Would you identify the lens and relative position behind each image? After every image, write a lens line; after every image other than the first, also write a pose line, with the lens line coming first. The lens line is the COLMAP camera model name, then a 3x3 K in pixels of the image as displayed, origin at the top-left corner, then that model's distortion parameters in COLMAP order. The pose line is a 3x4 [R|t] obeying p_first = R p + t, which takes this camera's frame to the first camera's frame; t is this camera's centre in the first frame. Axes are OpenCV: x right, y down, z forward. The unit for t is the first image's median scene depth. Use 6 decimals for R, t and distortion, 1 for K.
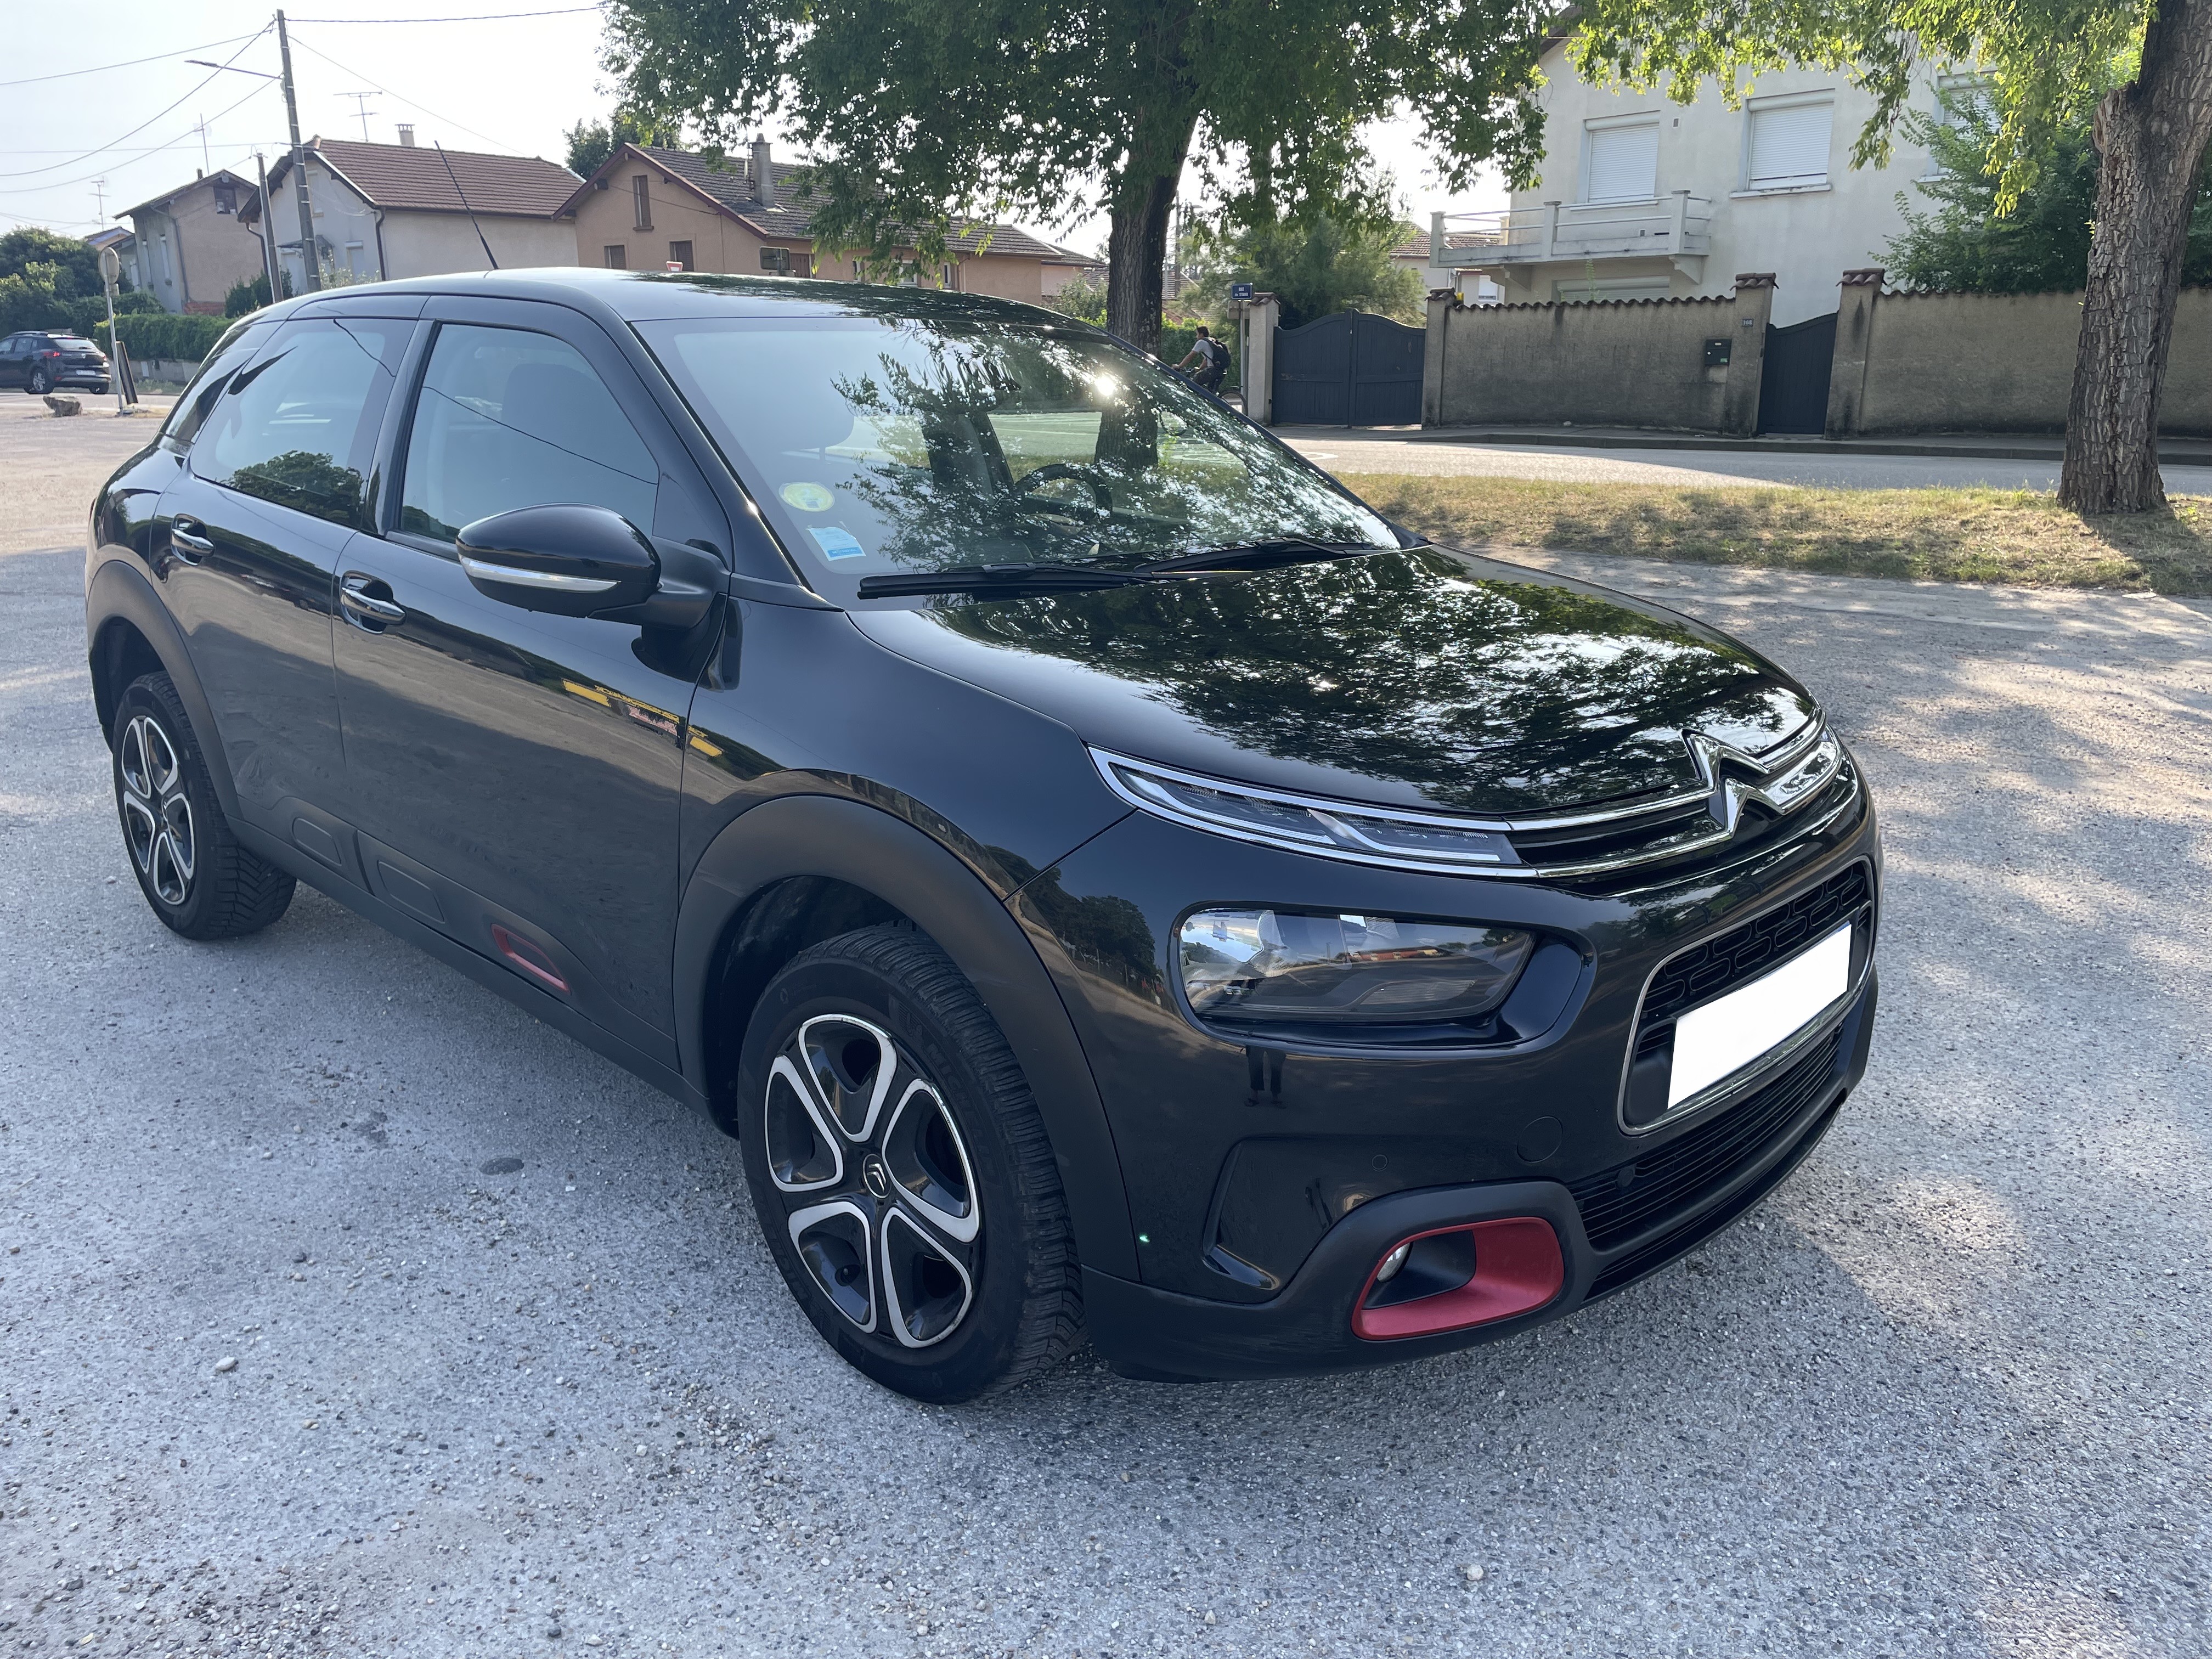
lens RADIAL K [[1667.0, 0, 1110.4], [0, 1667.0, 814.8], [0, 0, 1]] dist [0.057635, -0.049875]
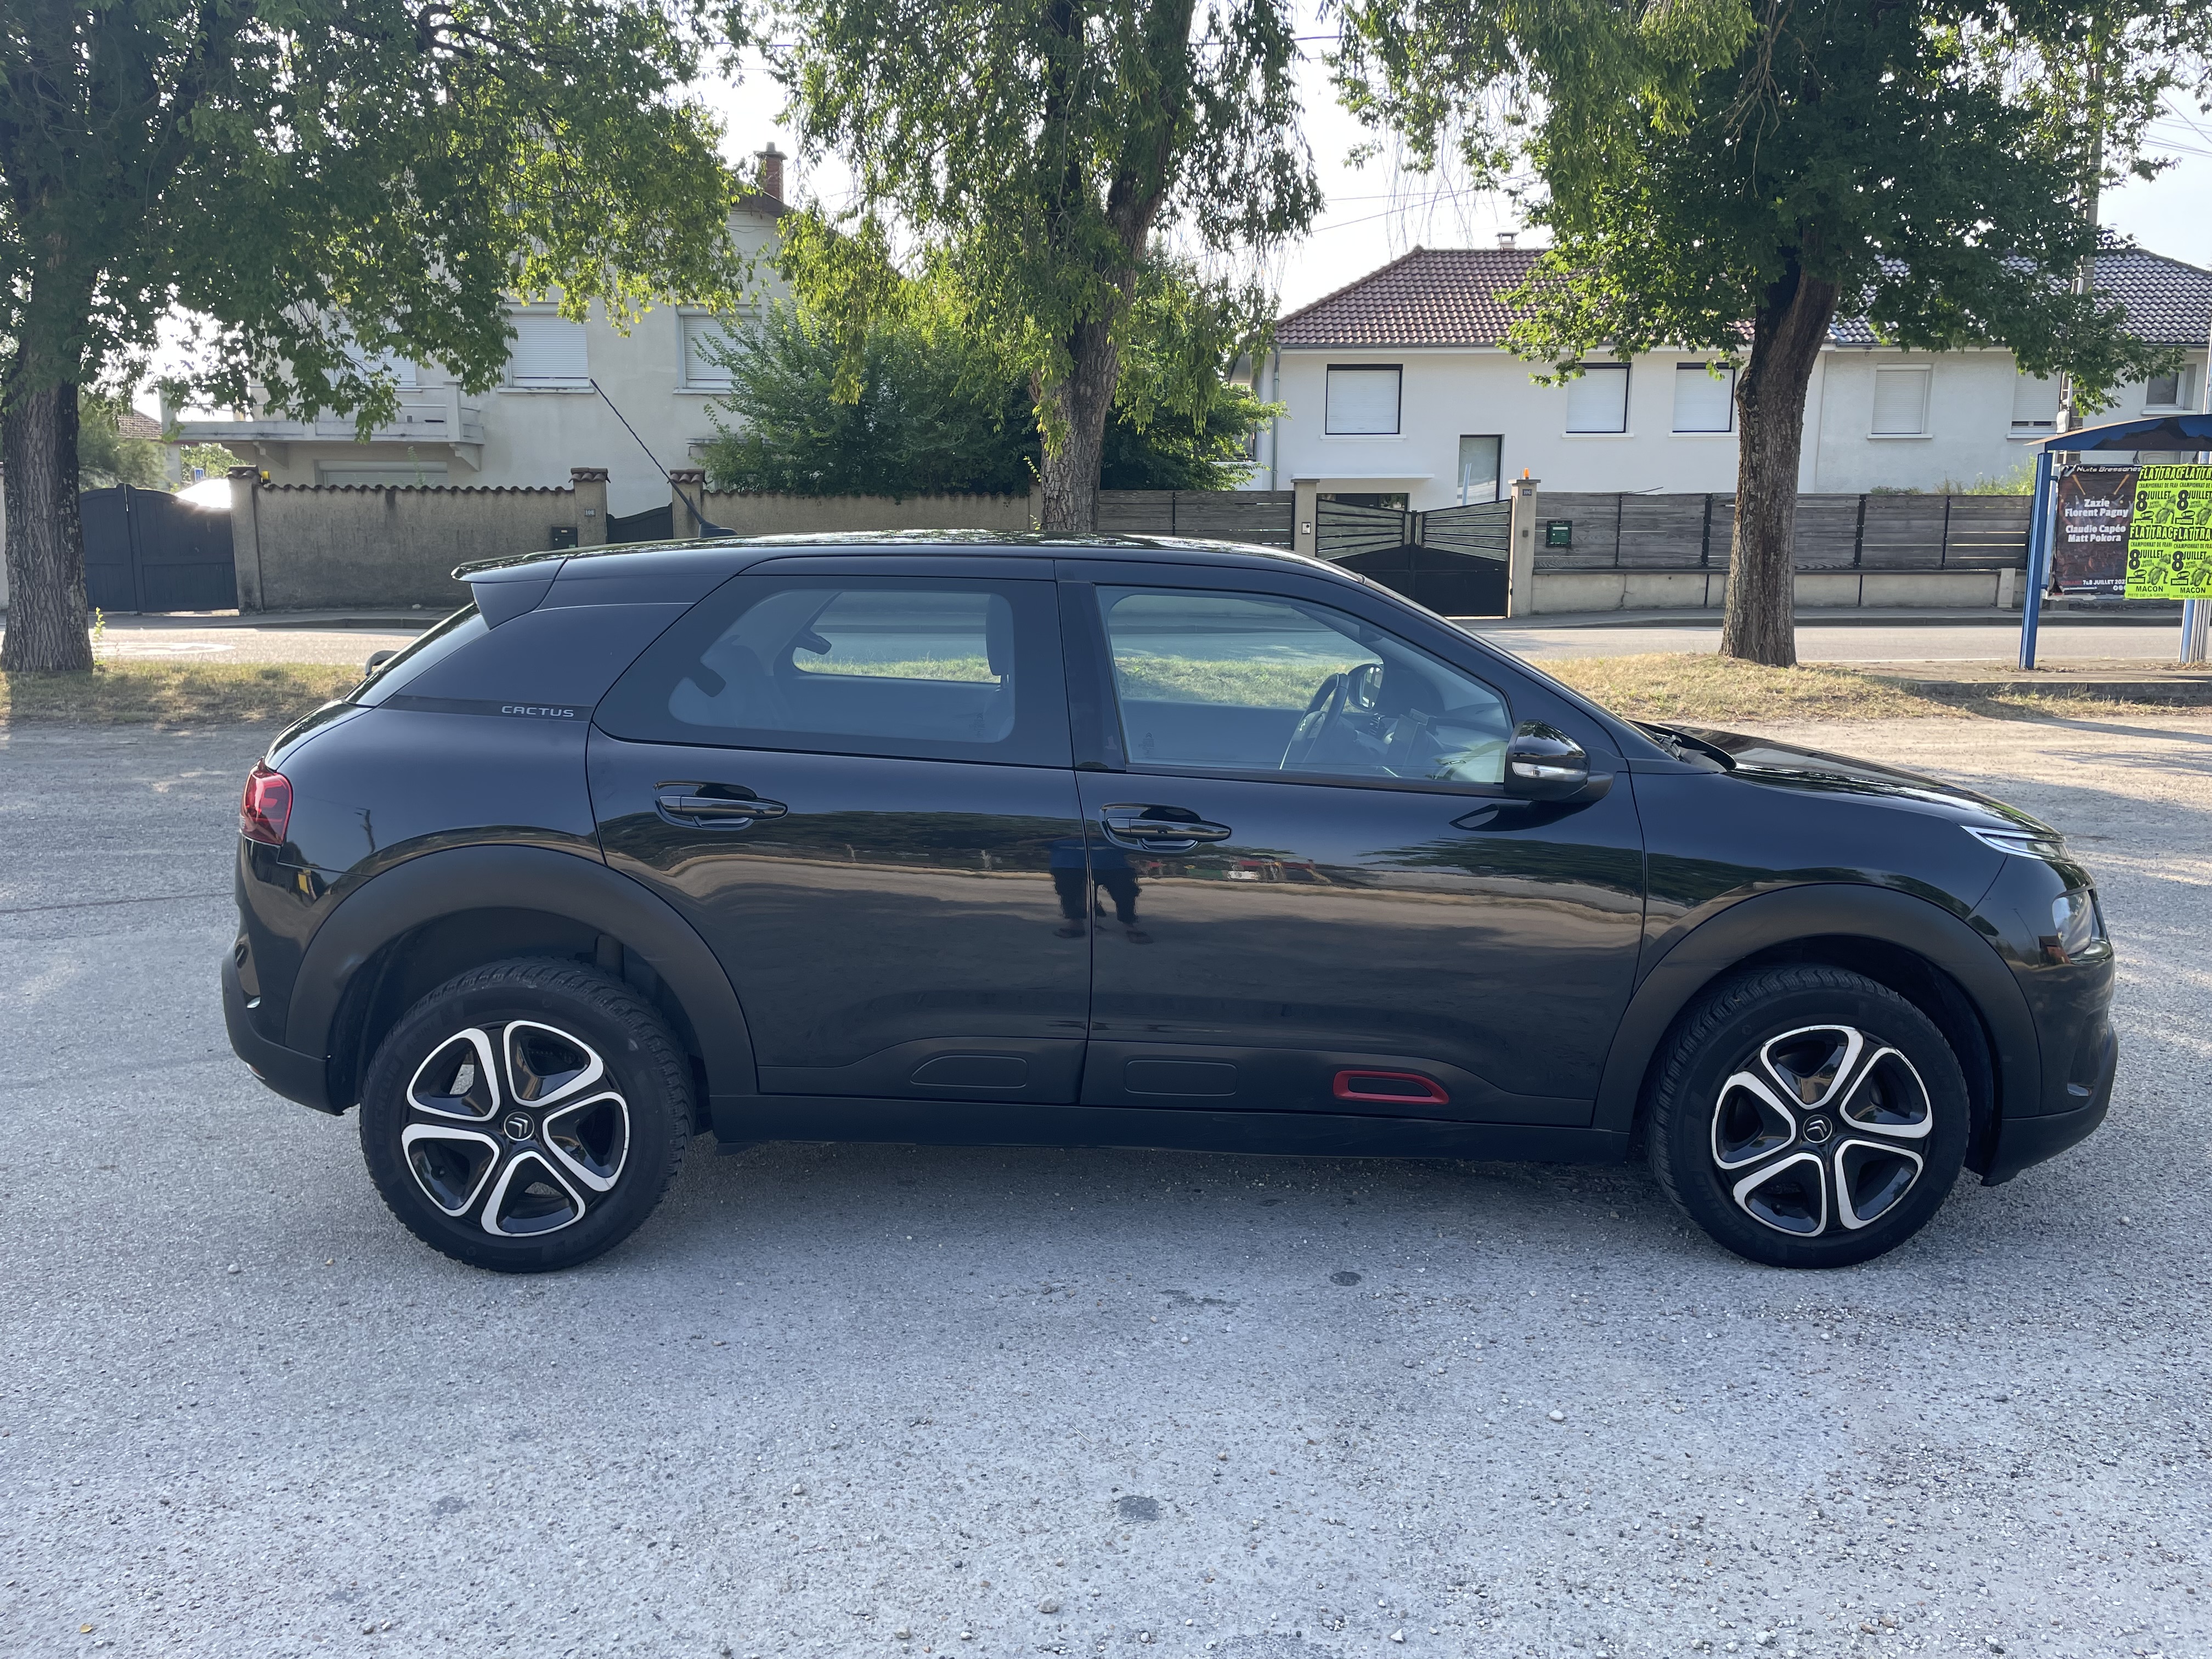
lens RADIAL K [[1667.0, 0, 1117.1], [0, 1667.0, 848.6], [0, 0, 1]] dist [0.057635, -0.049875]
pose [[0.712048, -0.124683, 0.690971, -0.154946], [0.179567, 0.983717, -0.007537, -0.013475], [-0.678781, 0.129442, 0.722843, 0.027015]]
